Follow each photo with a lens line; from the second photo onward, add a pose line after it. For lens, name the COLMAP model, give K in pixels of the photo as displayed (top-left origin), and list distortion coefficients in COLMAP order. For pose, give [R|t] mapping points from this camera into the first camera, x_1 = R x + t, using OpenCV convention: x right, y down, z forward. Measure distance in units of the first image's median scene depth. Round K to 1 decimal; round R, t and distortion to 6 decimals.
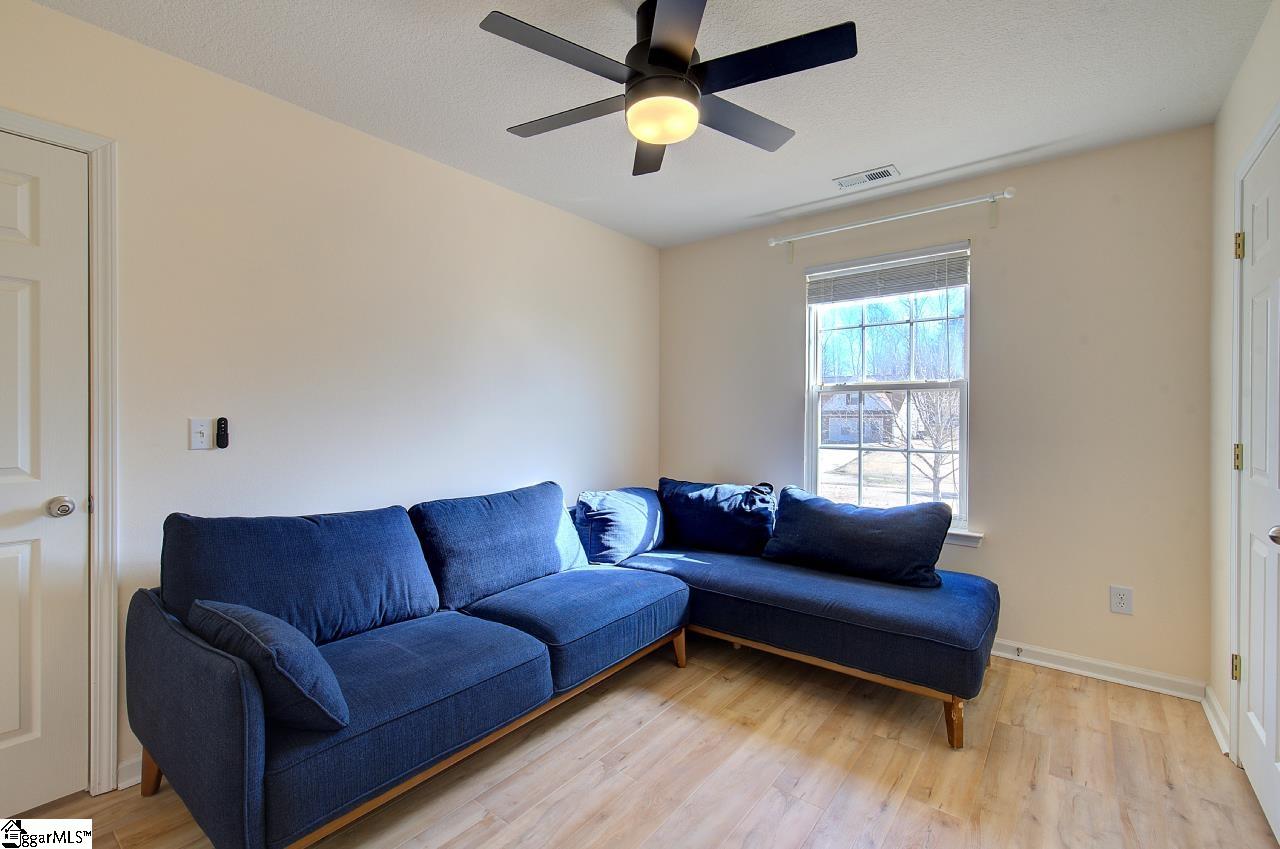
lens RADIAL K [[565.7, 0, 632.9], [0, 565.7, 415.8], [0, 0, 1]] dist [-0.003360, 0.000914]
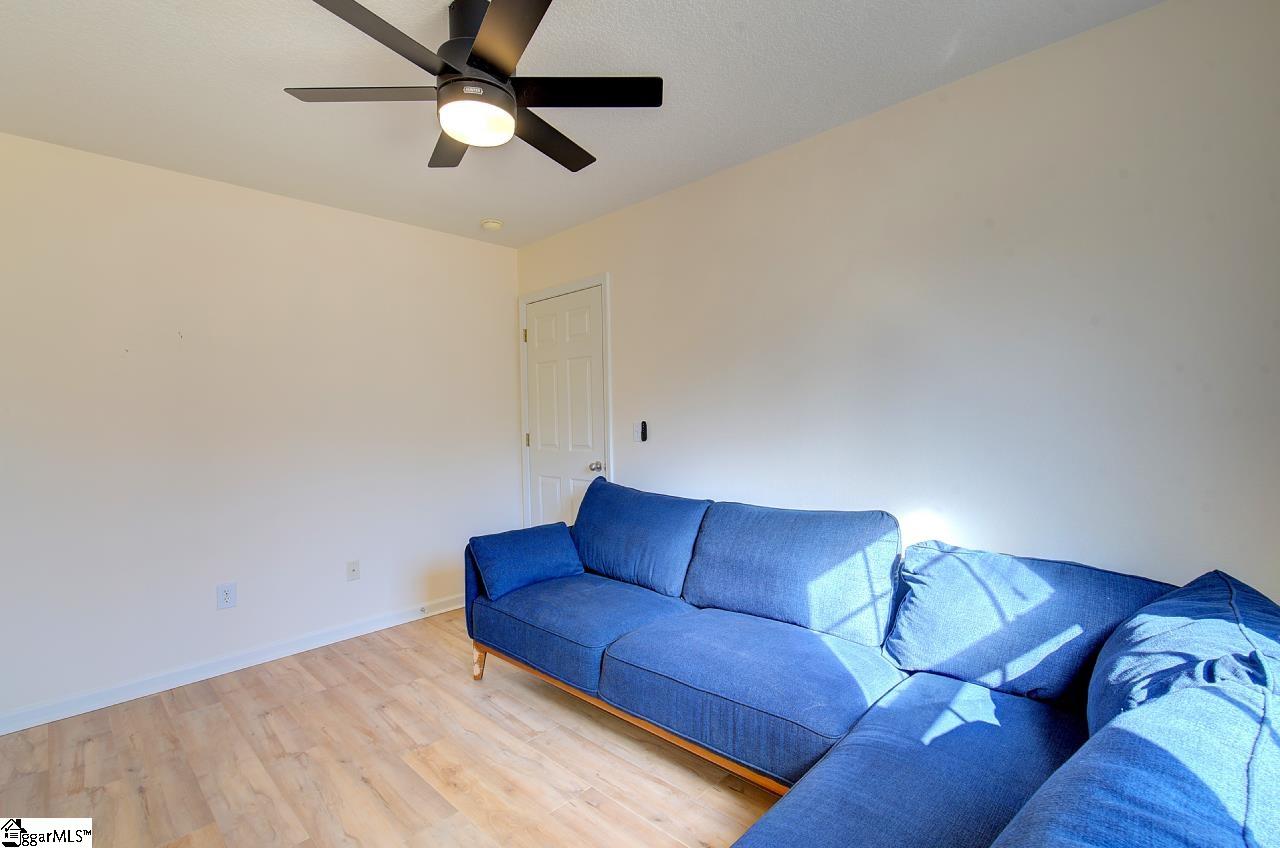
lens RADIAL K [[565.7, 0, 629.8], [0, 565.7, 428.0], [0, 0, 1]] dist [-0.003360, 0.000914]
pose [[-0.096522, 0.014526, -0.995225, 0.683025], [0.016443, 0.999780, 0.012998, 0.000808], [0.995195, -0.015110, -0.096740, 0.923097]]
